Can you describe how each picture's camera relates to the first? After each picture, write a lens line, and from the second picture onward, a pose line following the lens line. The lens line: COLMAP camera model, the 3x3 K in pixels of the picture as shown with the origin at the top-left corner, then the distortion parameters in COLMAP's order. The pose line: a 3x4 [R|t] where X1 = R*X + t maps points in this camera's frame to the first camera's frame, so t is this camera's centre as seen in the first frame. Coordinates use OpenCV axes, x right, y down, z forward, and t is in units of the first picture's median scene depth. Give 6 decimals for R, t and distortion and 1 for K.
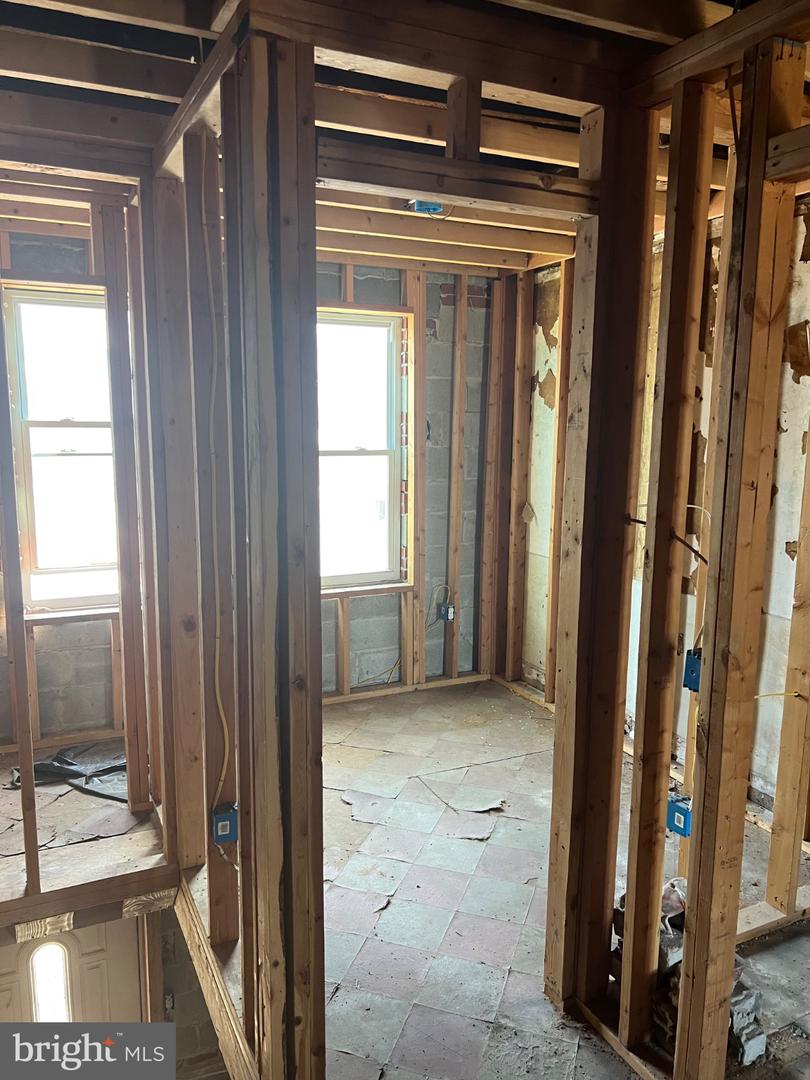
lens RADIAL K [[816.5, 0, 398.7], [0, 816.5, 542.4], [0, 0, 1]] dist [0.060284, -0.071510]
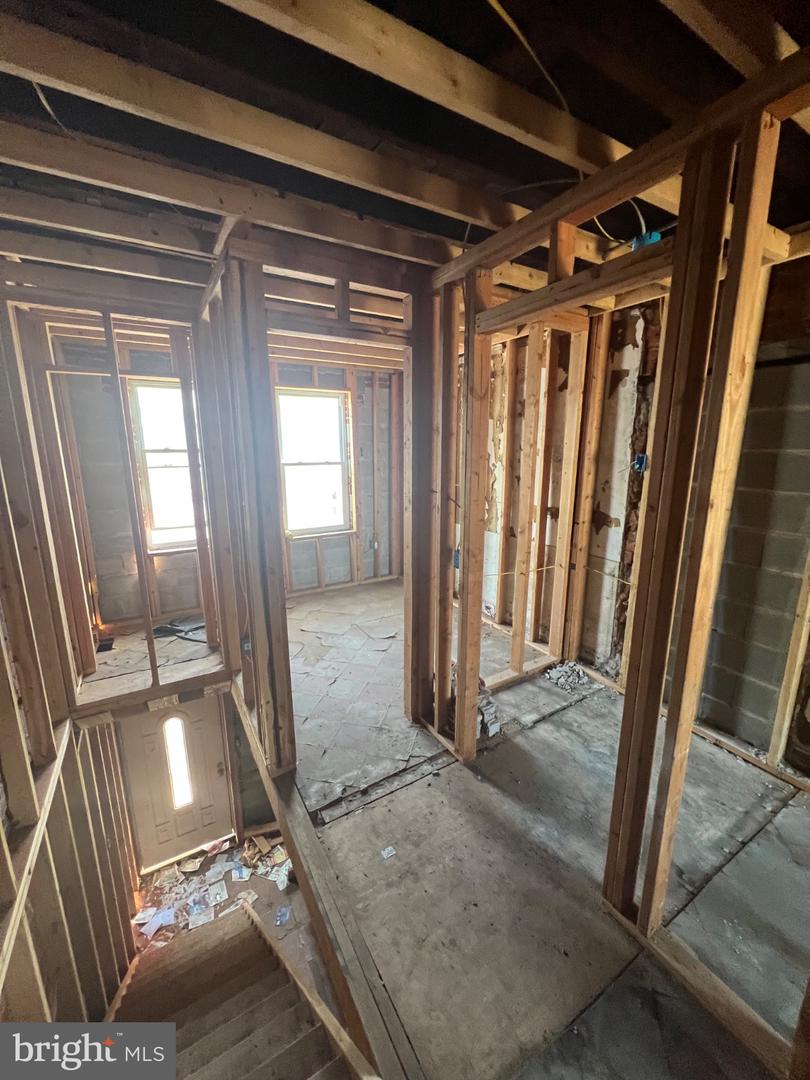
lens RADIAL K [[433.5, 0, 407.9], [0, 433.5, 534.7], [0, 0, 1]] dist [-0.003300, 0.000672]
pose [[0.995206, -0.029677, 0.093185, 0.077245], [0.024978, 0.998376, 0.051195, 0.017589], [-0.094553, -0.048622, 0.994332, -0.083394]]
